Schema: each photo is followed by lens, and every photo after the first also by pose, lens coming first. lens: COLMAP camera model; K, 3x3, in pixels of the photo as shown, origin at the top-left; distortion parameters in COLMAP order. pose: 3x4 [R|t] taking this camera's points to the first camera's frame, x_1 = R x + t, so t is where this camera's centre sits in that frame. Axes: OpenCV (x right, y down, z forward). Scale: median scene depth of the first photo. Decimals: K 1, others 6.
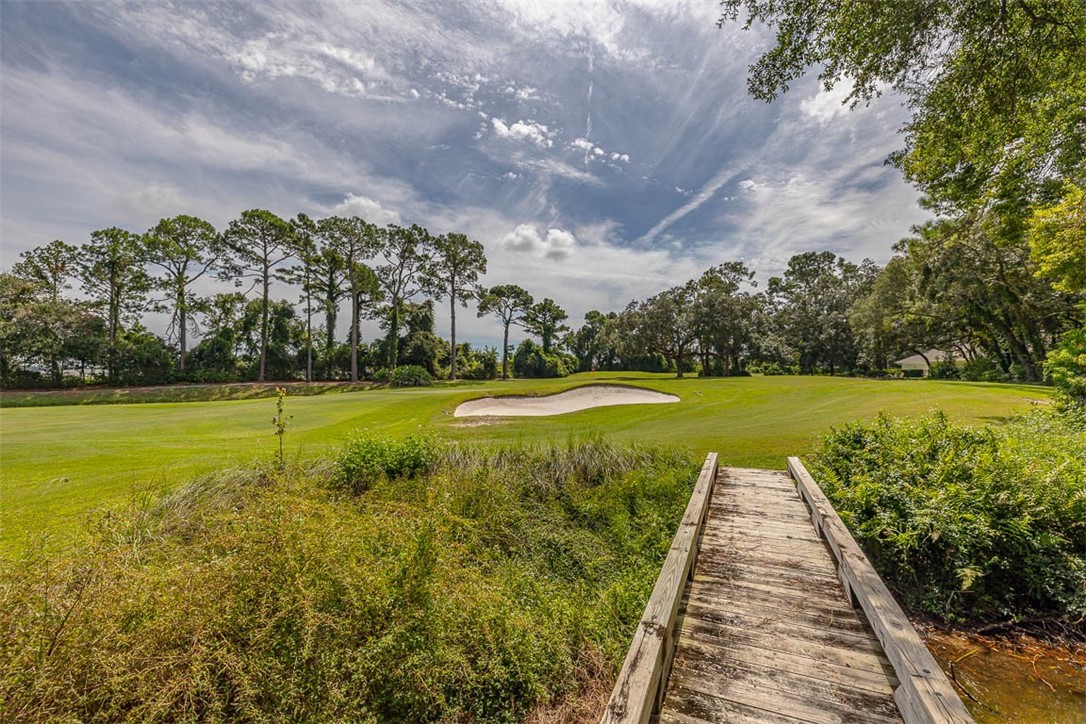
lens RADIAL K [[462.6, 0, 533.7], [0, 462.6, 361.8], [0, 0, 1]] dist [-0.004948, 0.000117]
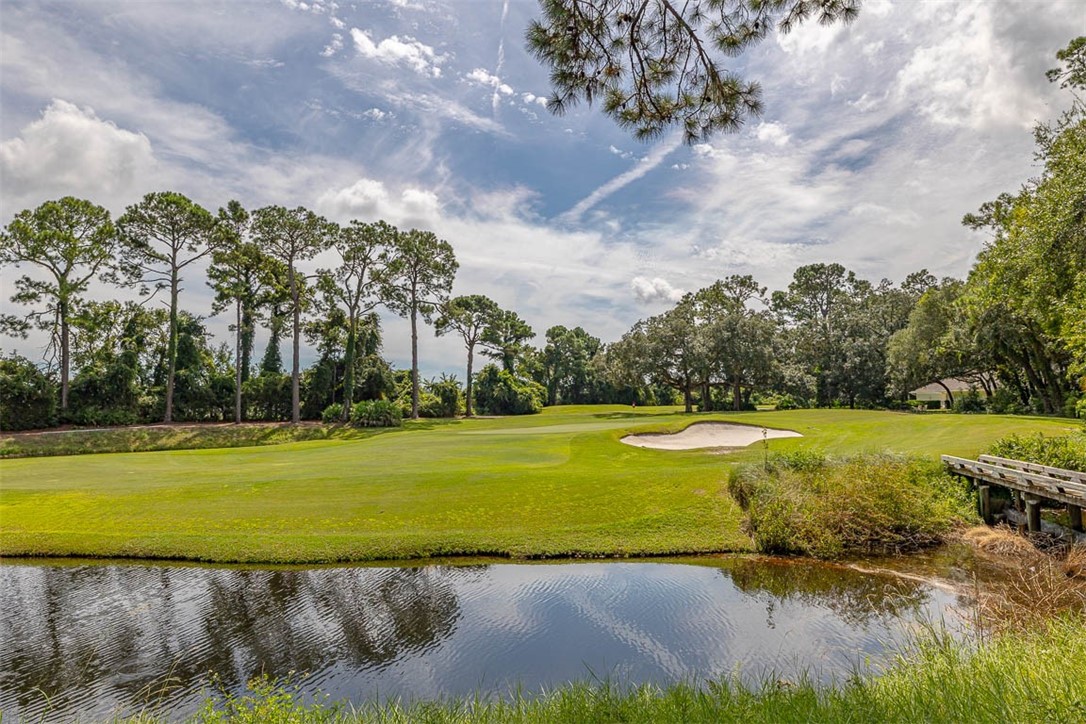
lens RADIAL K [[683.5, 0, 542.6], [0, 683.5, 356.6], [0, 0, 1]] dist [-0.006977, 0.002143]
pose [[0.979769, 0.006901, 0.200012, -0.176683], [0.002549, 0.998894, -0.046953, -0.008547], [-0.200115, 0.046513, 0.978668, -0.146343]]
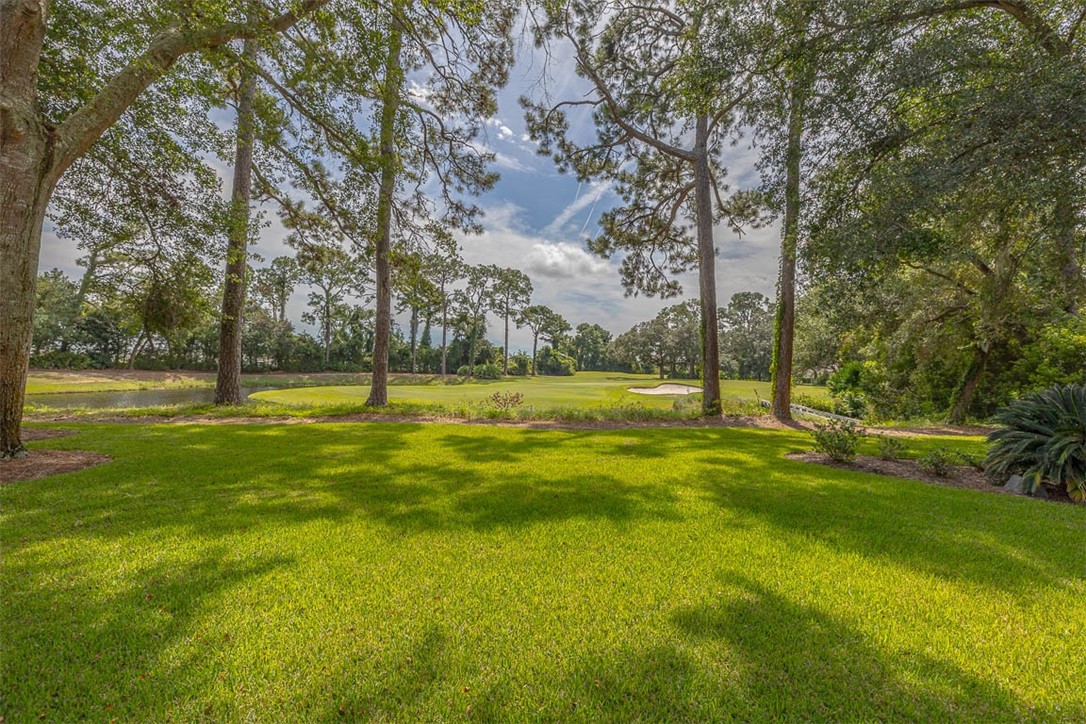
lens RADIAL K [[462.6, 0, 542.3], [0, 462.6, 359.8], [0, 0, 1]] dist [-0.004948, 0.000117]
pose [[0.987313, 0.038736, 0.153990, -0.254488], [-0.039799, 0.999200, 0.003826, -0.014462], [-0.153719, -0.009906, 0.988065, -0.334426]]
